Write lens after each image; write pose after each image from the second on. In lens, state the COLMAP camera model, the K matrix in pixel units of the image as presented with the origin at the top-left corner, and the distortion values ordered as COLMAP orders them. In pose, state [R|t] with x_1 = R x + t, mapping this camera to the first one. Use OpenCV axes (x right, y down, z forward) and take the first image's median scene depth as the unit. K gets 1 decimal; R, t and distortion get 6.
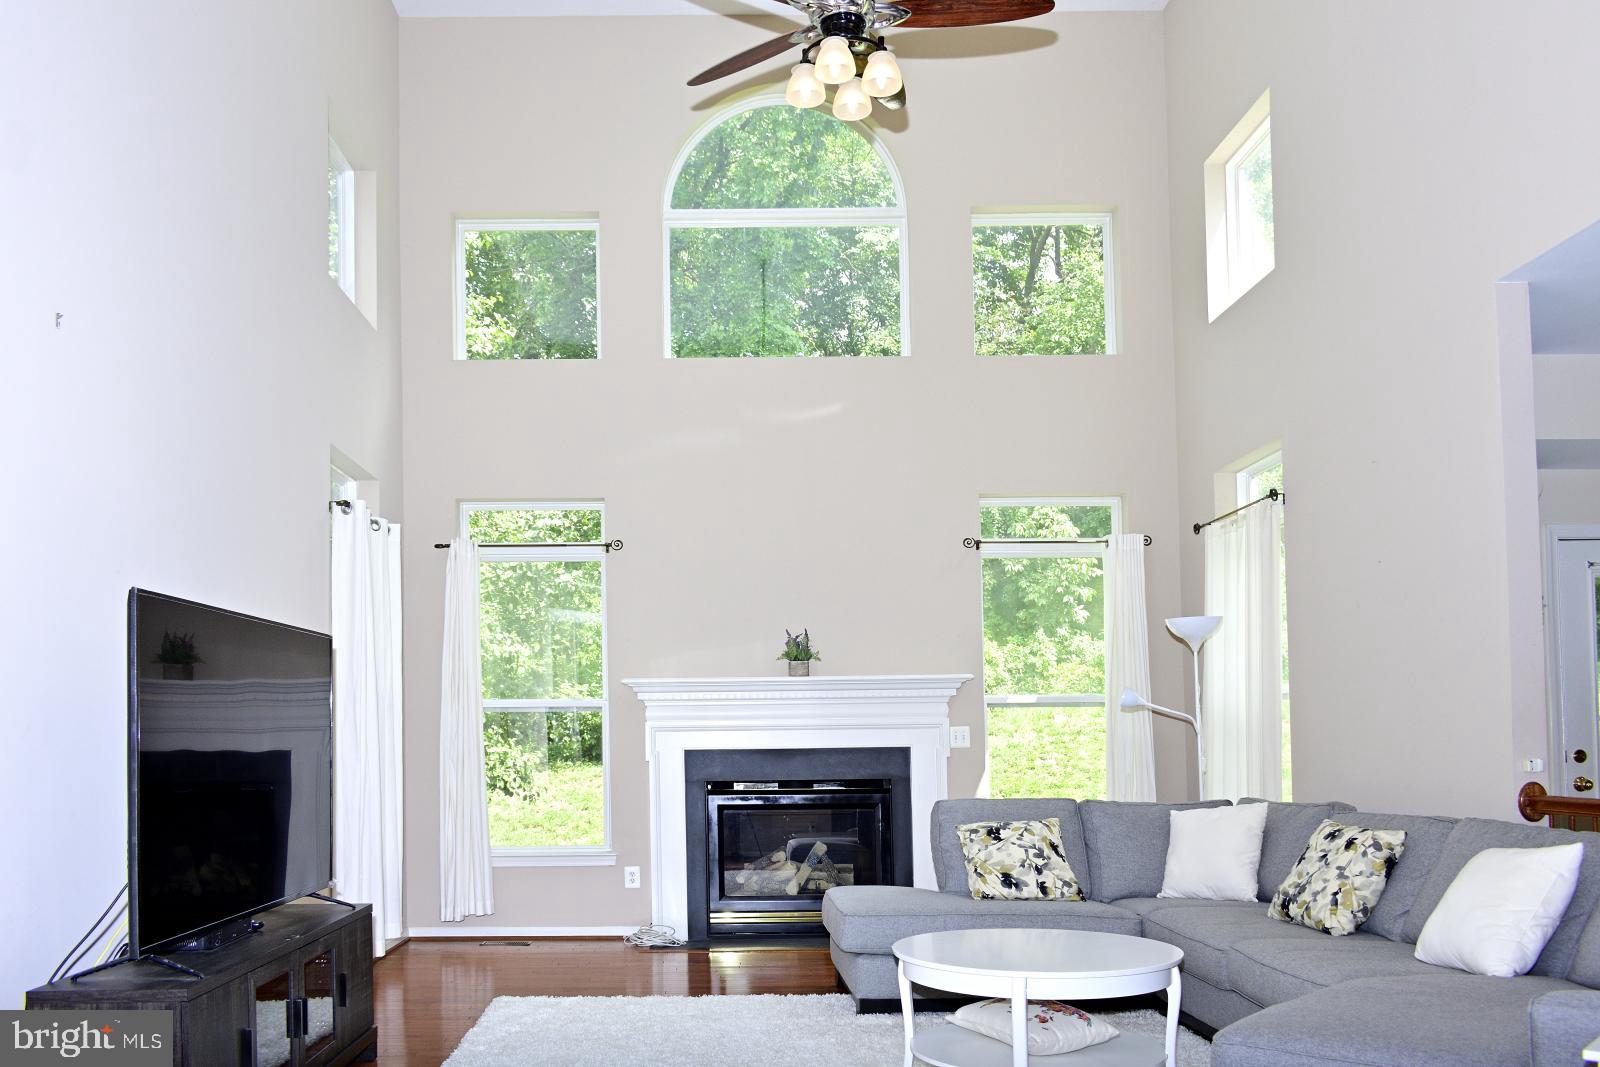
lens RADIAL K [[1359.9, 0, 691.0], [0, 1359.9, 700.9], [0, 0, 1]] dist [-0.015332, -0.008731]
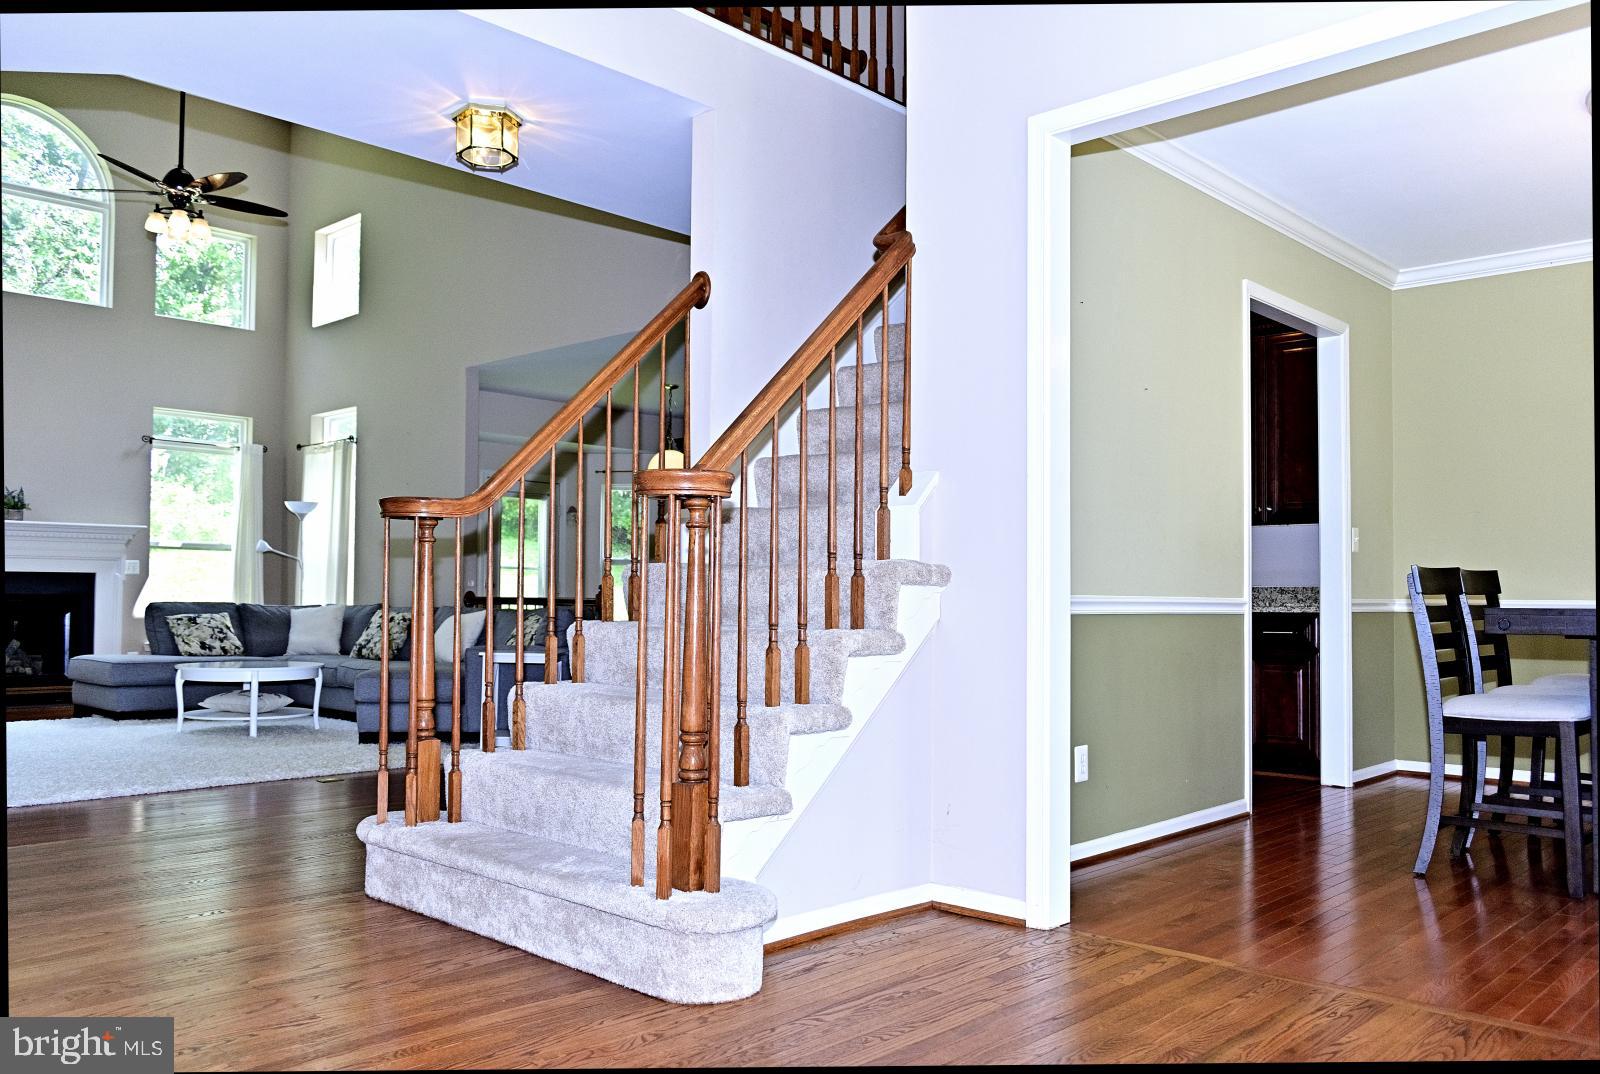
lens RADIAL K [[1254.1, 0, 807.3], [0, 1254.1, 556.0], [0, 0, 1]] dist [-0.003522, 0.002241]
pose [[0.683214, 0.041382, 0.729044, -0.409244], [-0.039214, 0.999032, -0.019958, 0.016970], [-0.729164, -0.014954, 0.684175, -0.661356]]
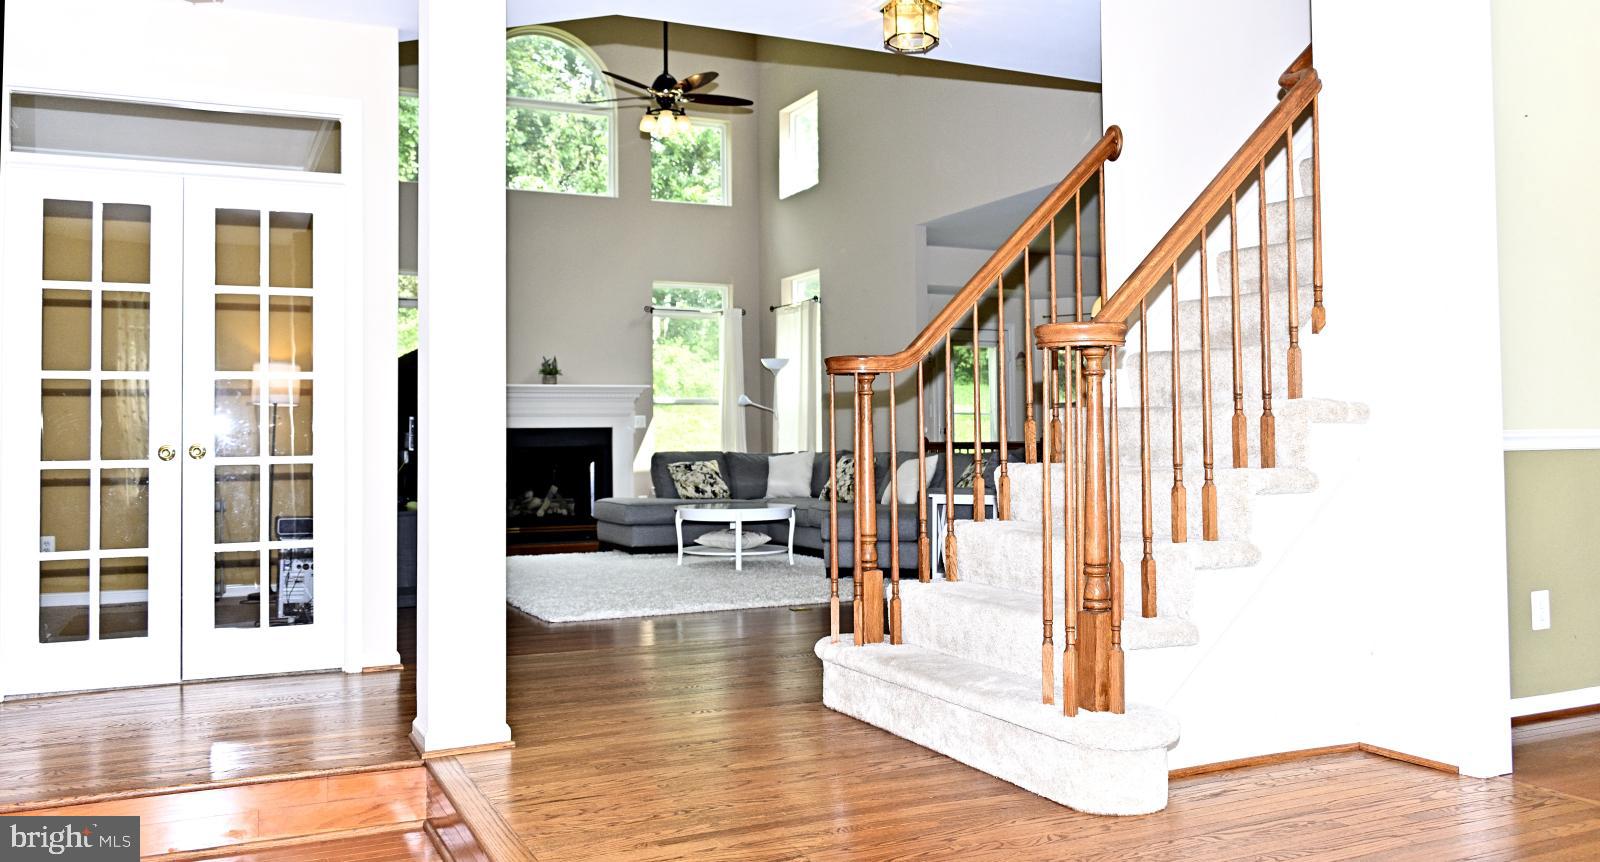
lens RADIAL K [[1270.4, 0, 800.4], [0, 1270.4, 399.9], [0, 0, 1]] dist [0.008435, 0.003775]
pose [[0.901927, 0.016257, 0.431583, -0.425154], [-0.013646, 0.999865, -0.009144, 0.014744], [-0.431673, 0.002358, 0.902027, -0.726462]]
